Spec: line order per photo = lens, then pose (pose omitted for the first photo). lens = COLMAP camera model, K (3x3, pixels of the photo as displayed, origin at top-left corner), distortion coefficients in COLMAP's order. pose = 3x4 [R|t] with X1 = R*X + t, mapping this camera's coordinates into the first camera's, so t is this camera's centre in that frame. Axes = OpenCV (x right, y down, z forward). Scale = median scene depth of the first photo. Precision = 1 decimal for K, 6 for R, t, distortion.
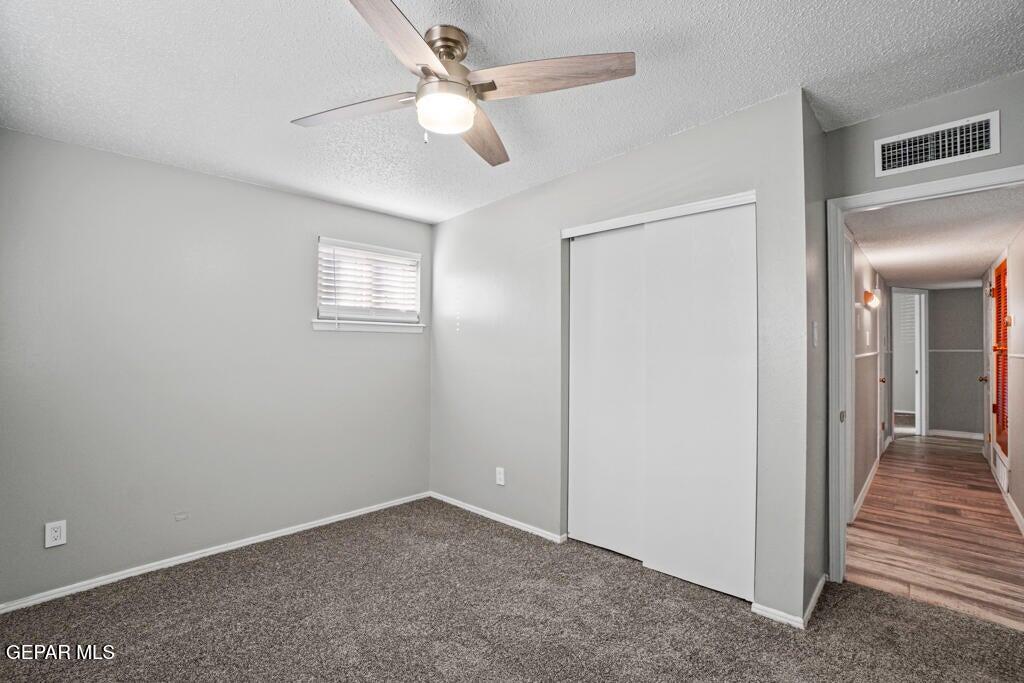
lens RADIAL K [[461.3, 0, 510.2], [0, 461.3, 342.6], [0, 0, 1]] dist [-0.027018, 0.003037]
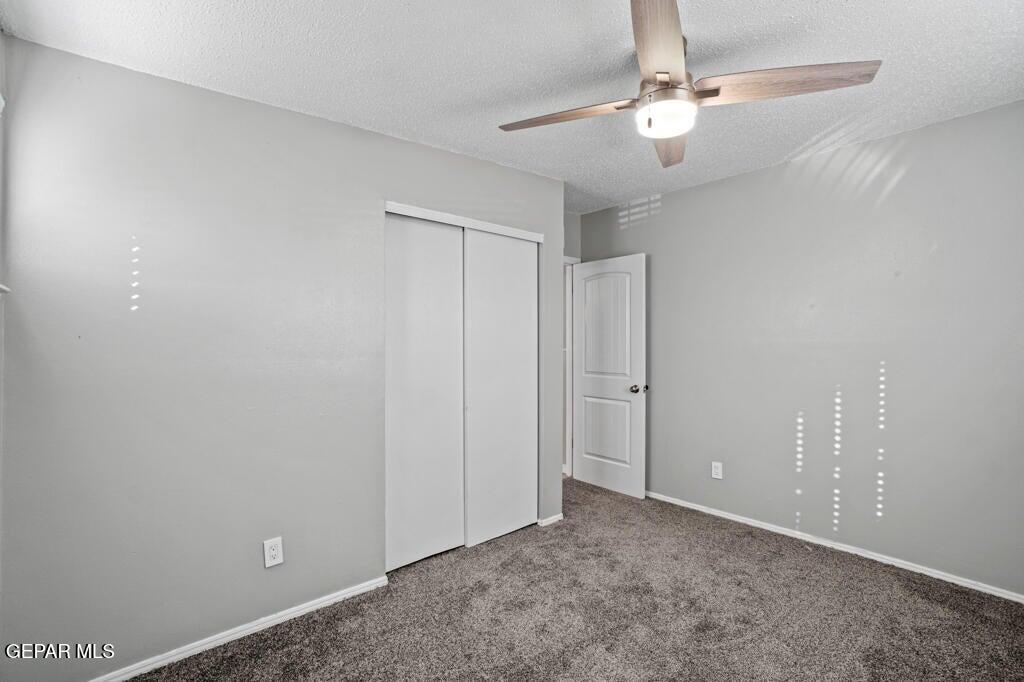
lens RADIAL K [[461.3, 0, 517.2], [0, 461.3, 340.2], [0, 0, 1]] dist [-0.027018, 0.003037]
pose [[0.090853, 0.008458, 0.995828, -0.650718], [-0.002662, 0.999962, -0.008251, 0.009496], [-0.995861, -0.001901, 0.090872, 0.663769]]
